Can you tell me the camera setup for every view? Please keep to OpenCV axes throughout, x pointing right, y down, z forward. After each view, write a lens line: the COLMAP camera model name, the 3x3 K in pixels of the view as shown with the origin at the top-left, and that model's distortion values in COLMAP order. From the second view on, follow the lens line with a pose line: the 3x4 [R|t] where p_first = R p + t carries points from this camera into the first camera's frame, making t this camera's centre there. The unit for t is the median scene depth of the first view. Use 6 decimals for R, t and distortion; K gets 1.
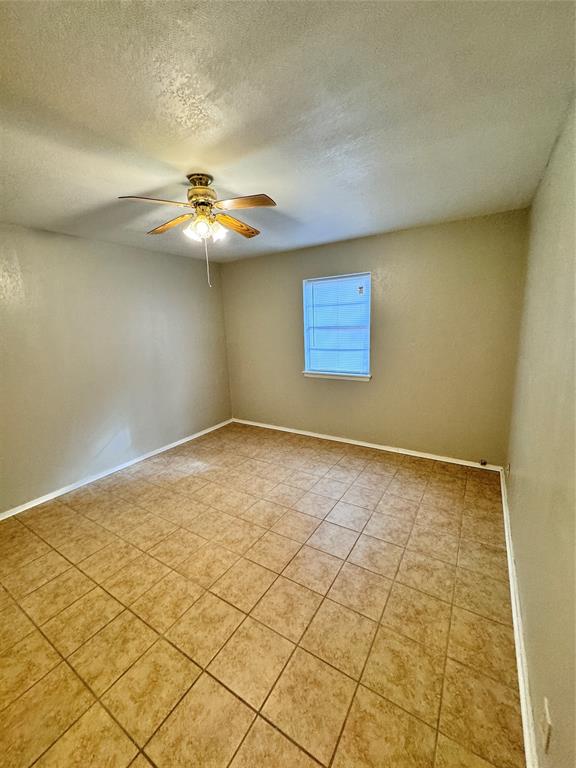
lens RADIAL K [[305.9, 0, 288.7], [0, 305.9, 383.8], [0, 0, 1]] dist [-0.002918, 0.000255]
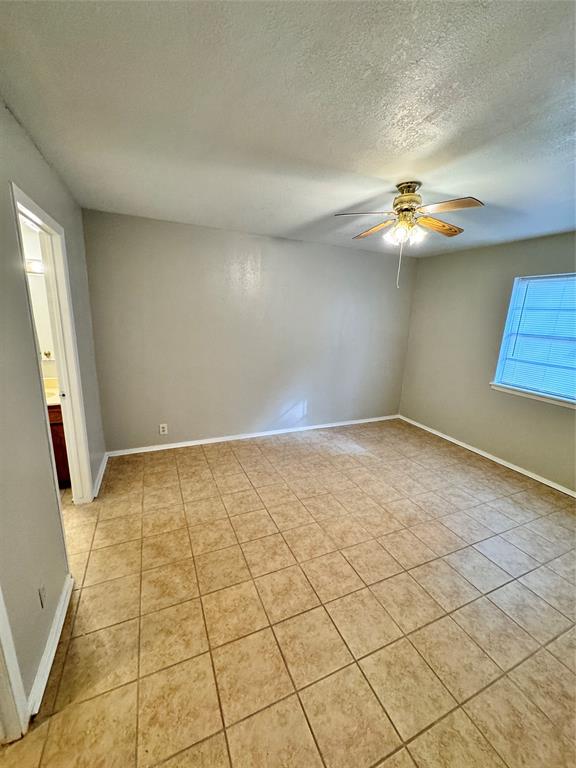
lens RADIAL K [[305.9, 0, 284.7], [0, 305.9, 383.9], [0, 0, 1]] dist [-0.002918, 0.000255]
pose [[0.821110, 0.199323, -0.534836, 0.057703], [-0.181078, 0.979606, 0.087079, -0.009970], [0.541285, 0.025345, 0.840457, -0.102756]]
